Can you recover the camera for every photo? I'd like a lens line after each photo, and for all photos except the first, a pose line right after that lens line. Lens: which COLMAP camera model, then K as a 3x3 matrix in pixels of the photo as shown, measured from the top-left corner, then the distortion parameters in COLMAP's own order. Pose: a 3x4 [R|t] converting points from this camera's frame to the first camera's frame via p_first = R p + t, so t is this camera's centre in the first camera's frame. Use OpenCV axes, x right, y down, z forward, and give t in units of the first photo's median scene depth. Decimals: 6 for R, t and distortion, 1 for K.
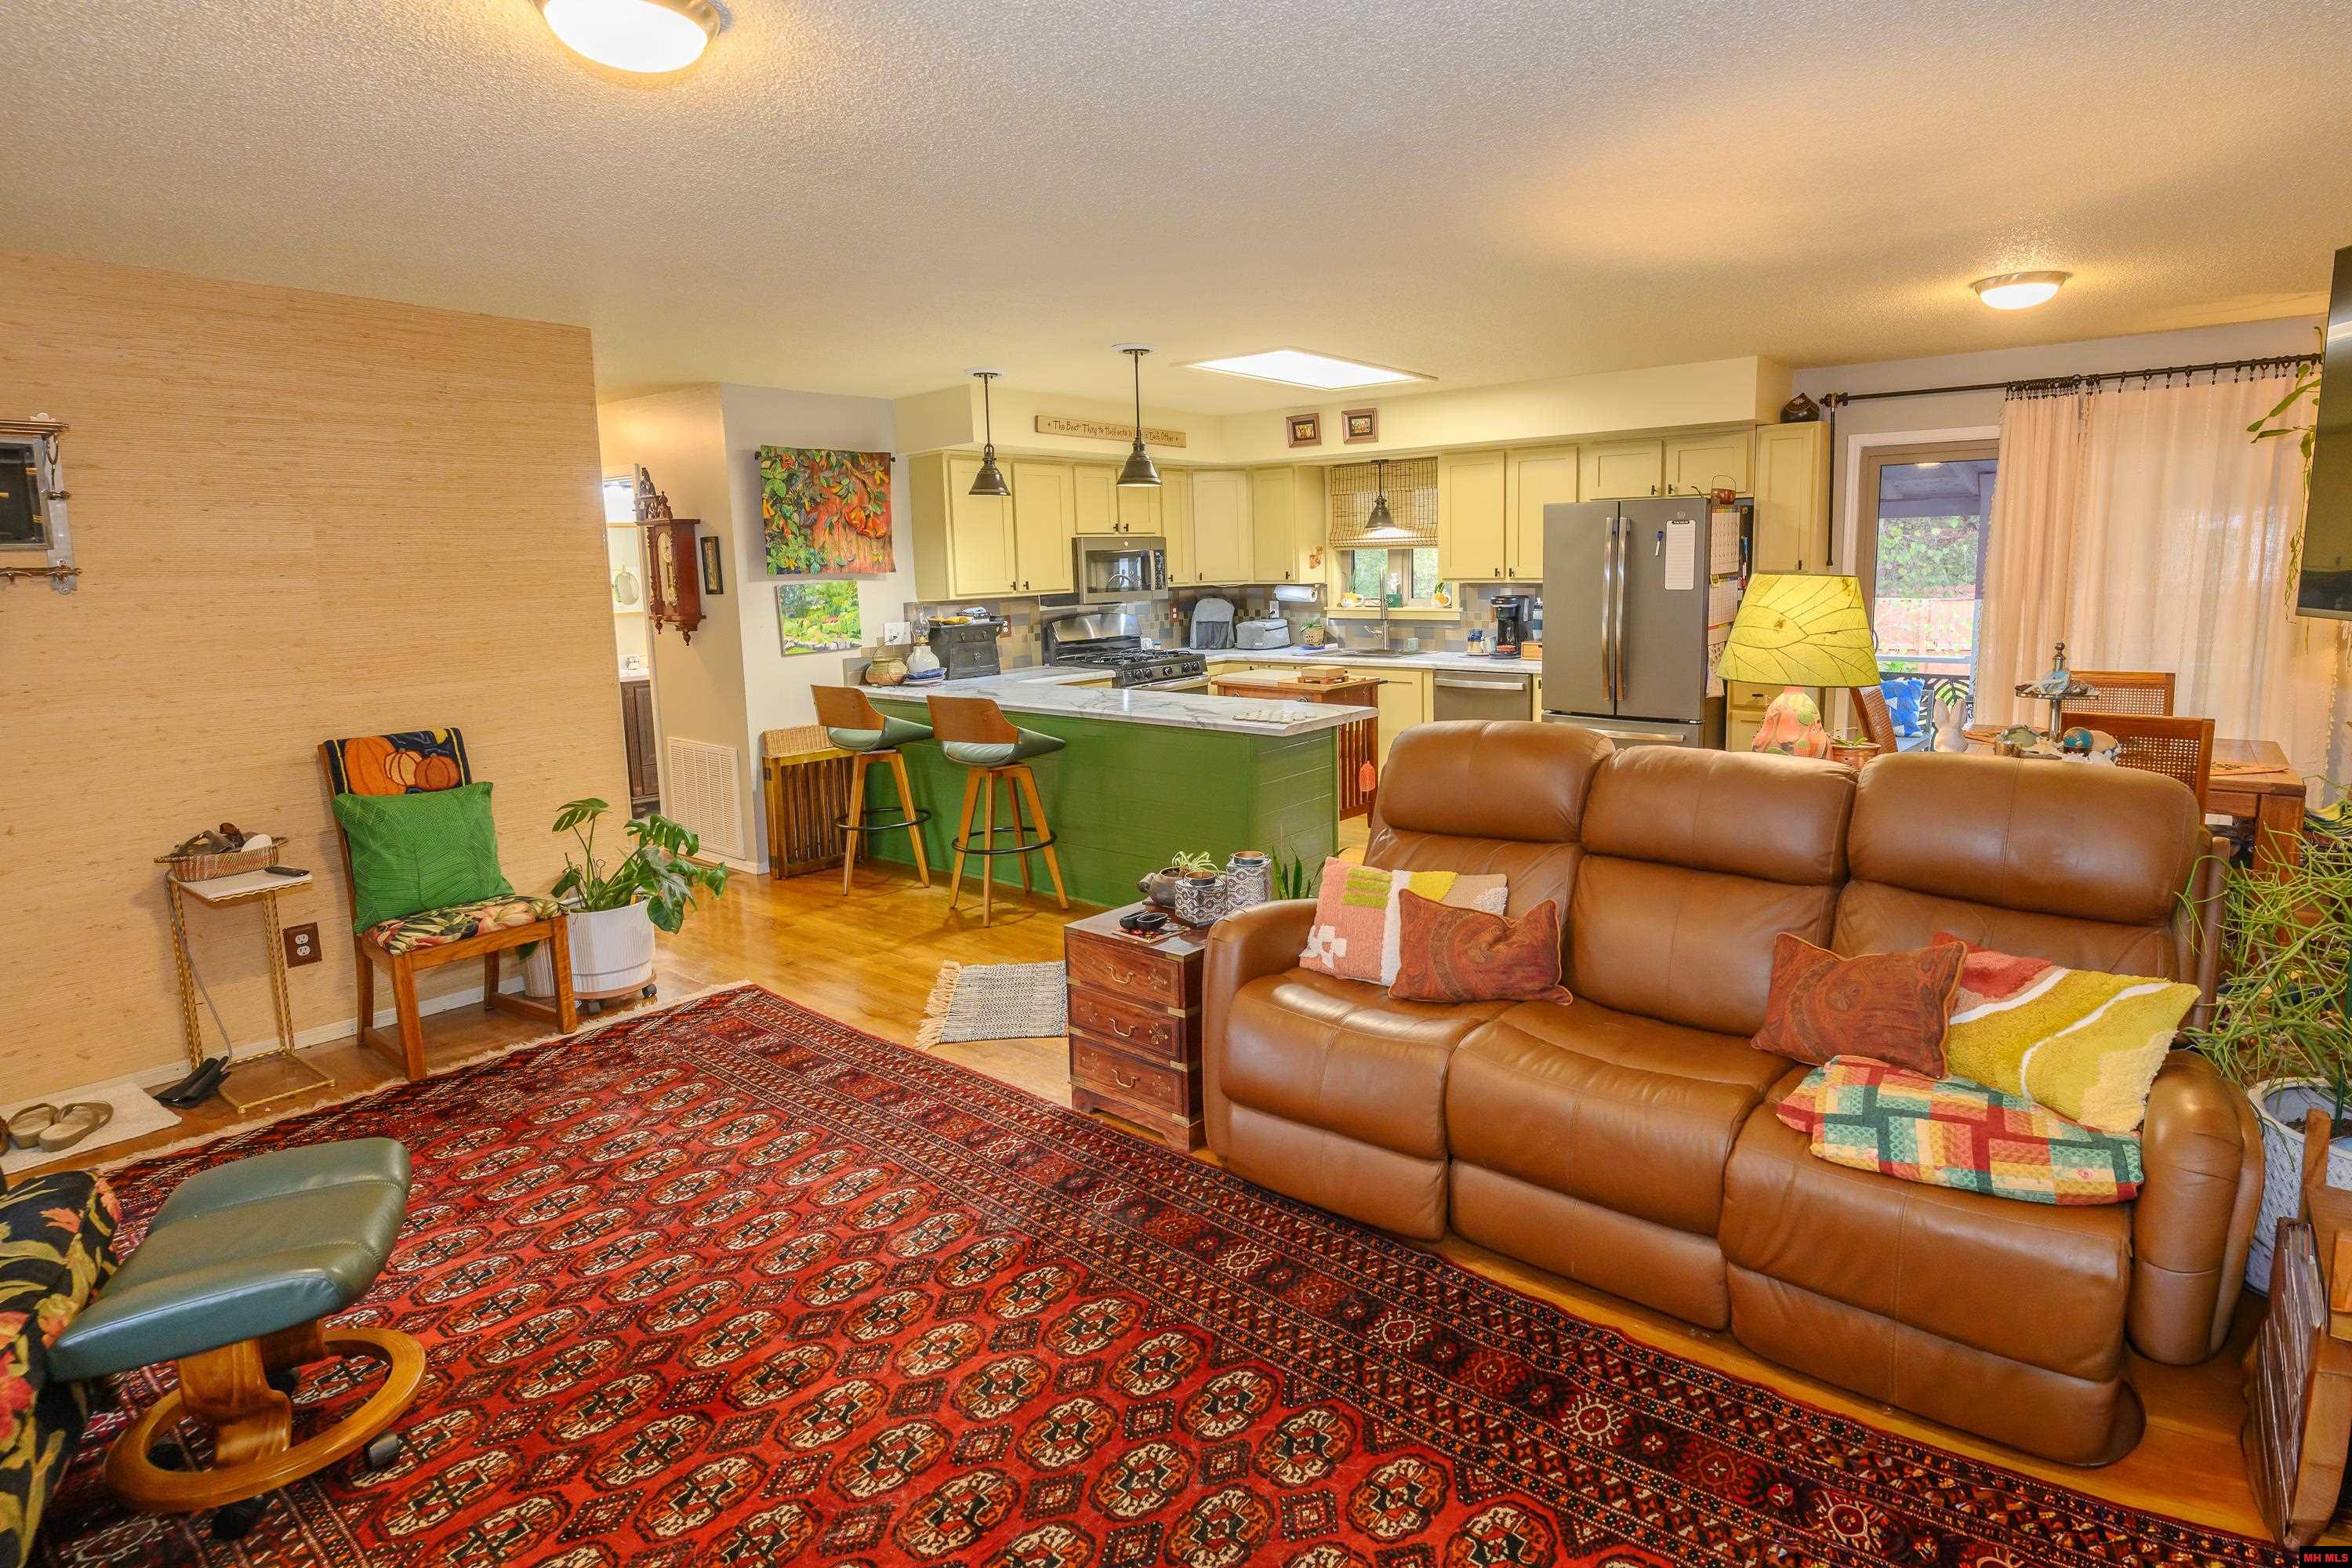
lens RADIAL K [[1214.3, 0, 1259.4], [0, 1214.3, 720.7], [0, 0, 1]] dist [-0.002901, 0.001714]
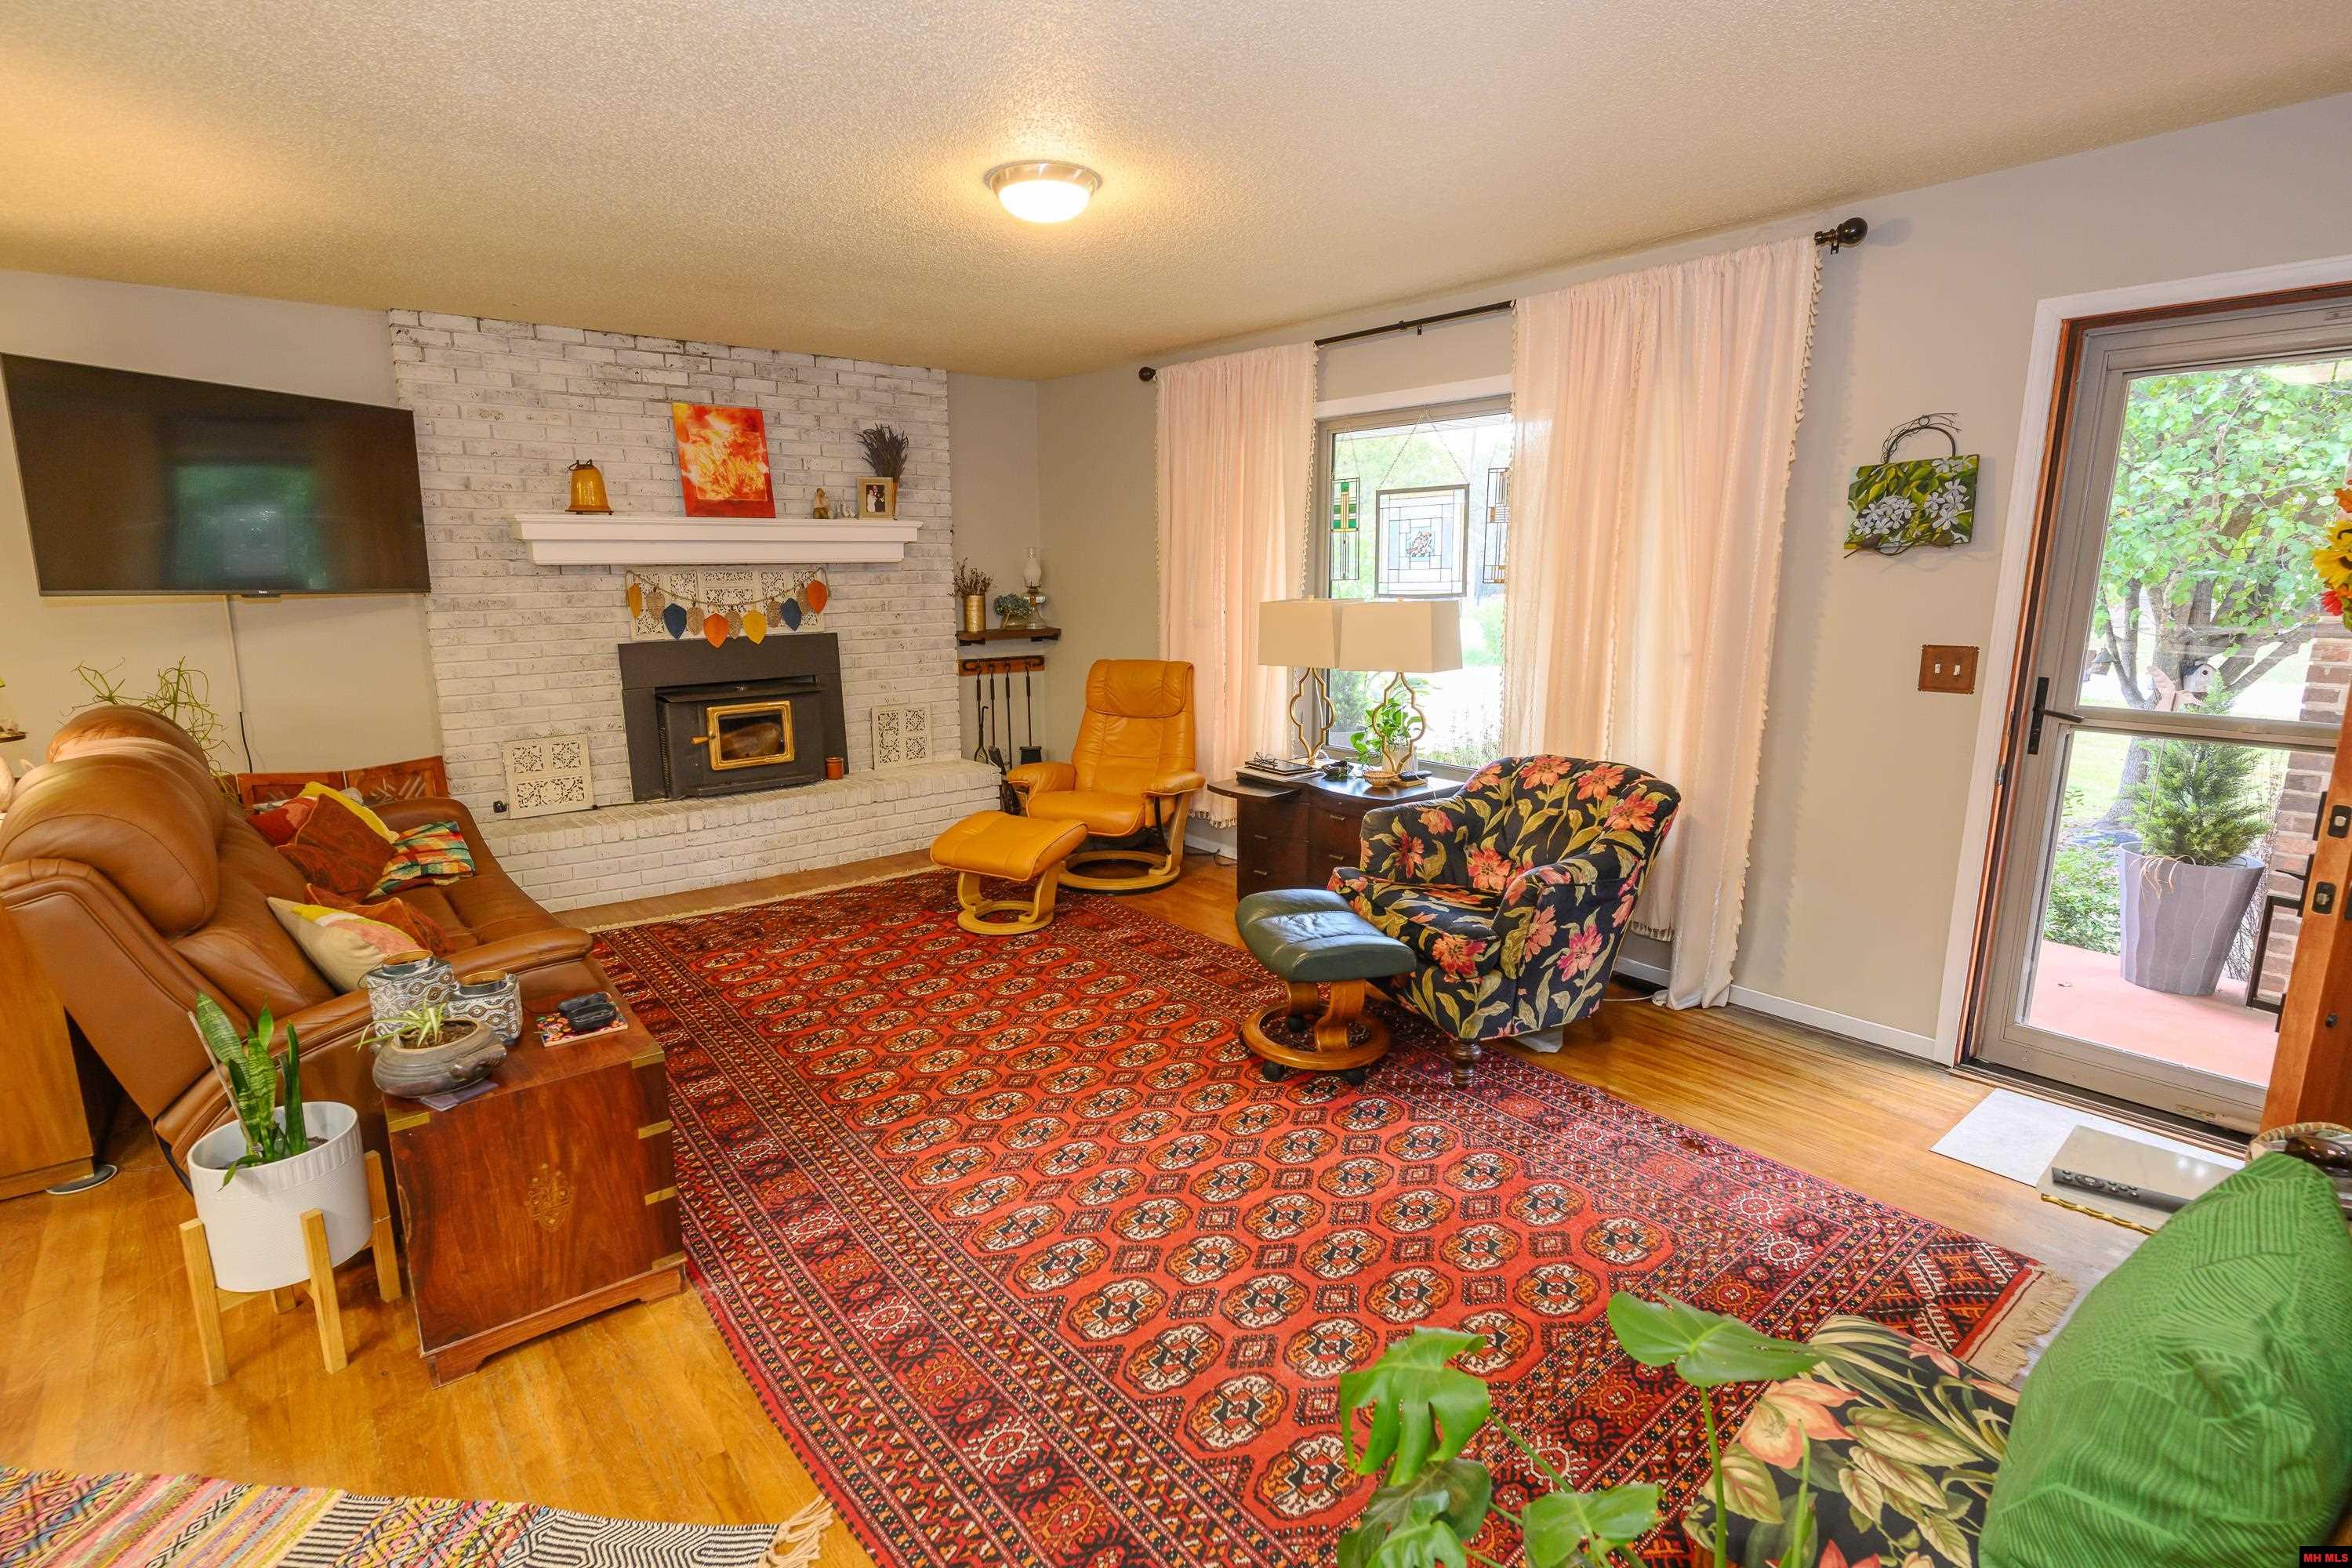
lens RADIAL K [[1117.0, 0, 1155.9], [0, 1117.0, 776.9], [0, 0, 1]] dist [-0.002116, 0.002780]
pose [[-0.974766, -0.020265, 0.222306, -0.297125], [0.051735, 0.948249, 0.313285, -0.087592], [-0.217150, 0.316880, -0.923273, 0.759918]]
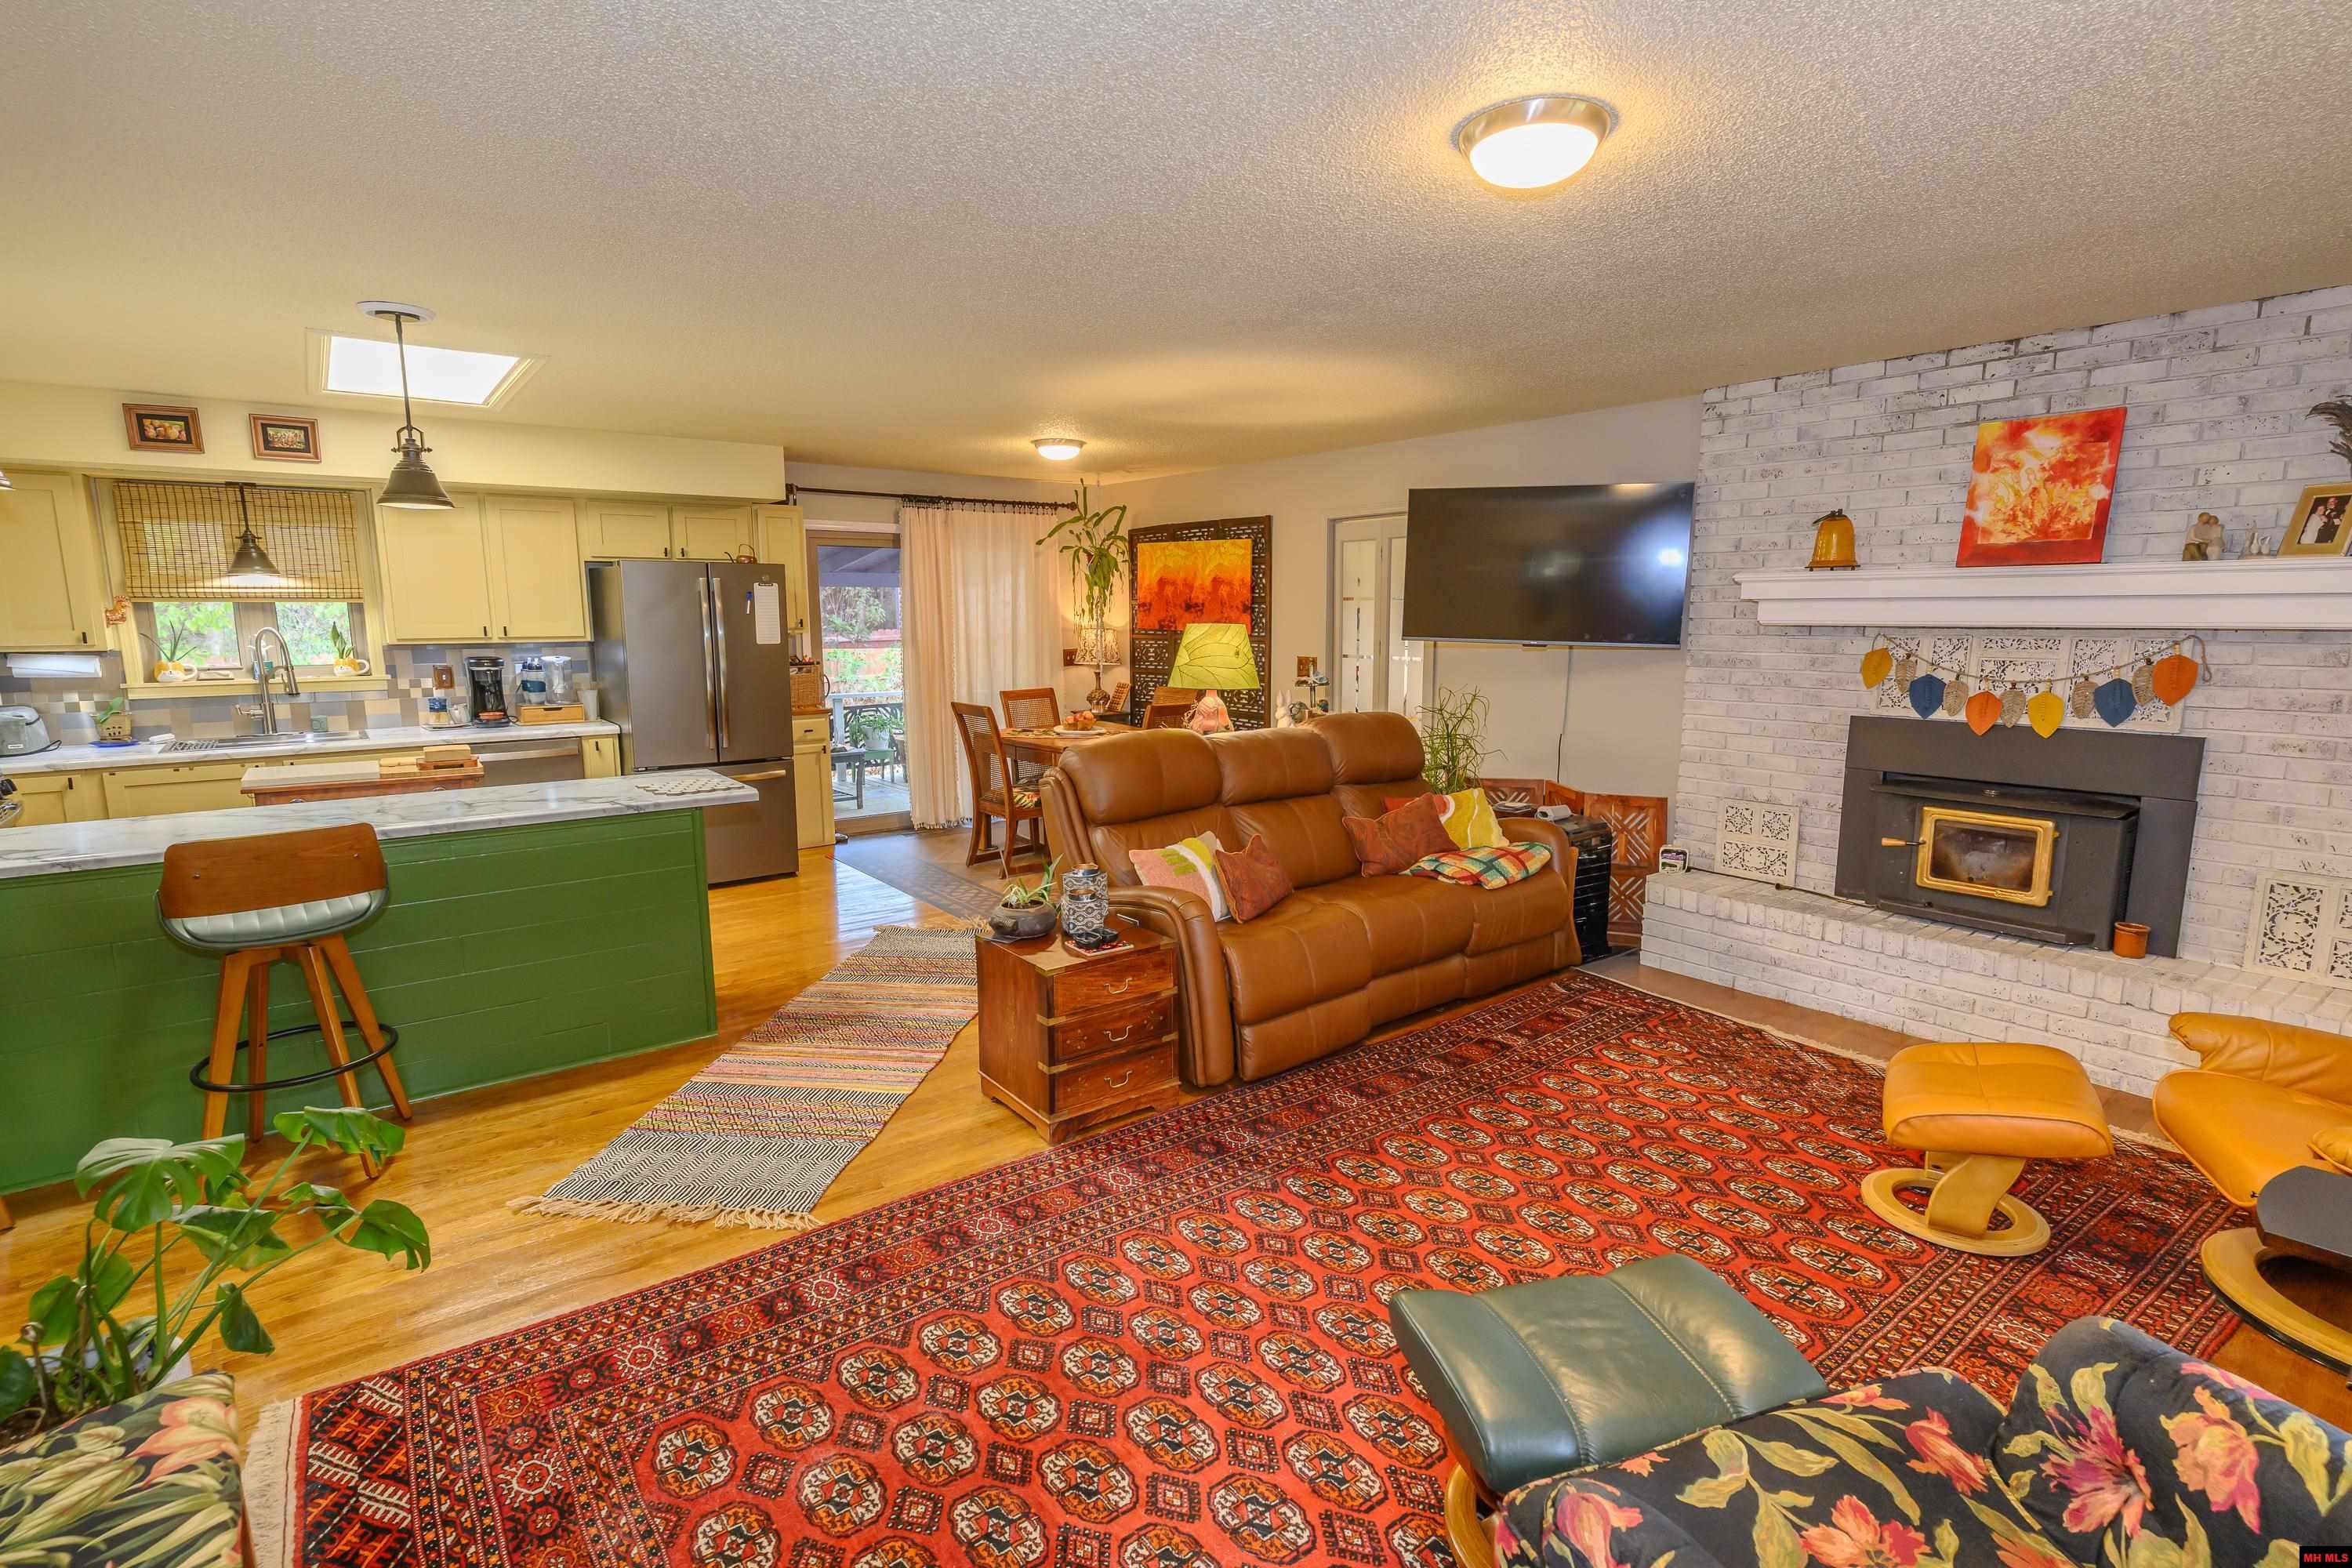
lens RADIAL K [[1117.0, 0, 1171.3], [0, 1117.0, 786.4], [0, 0, 1]] dist [-0.002116, 0.002780]
pose [[0.251949, -0.135535, 0.958202, -0.513613], [0.126653, 0.986246, 0.106199, -0.034617], [-0.959417, 0.094602, 0.265650, 0.326356]]
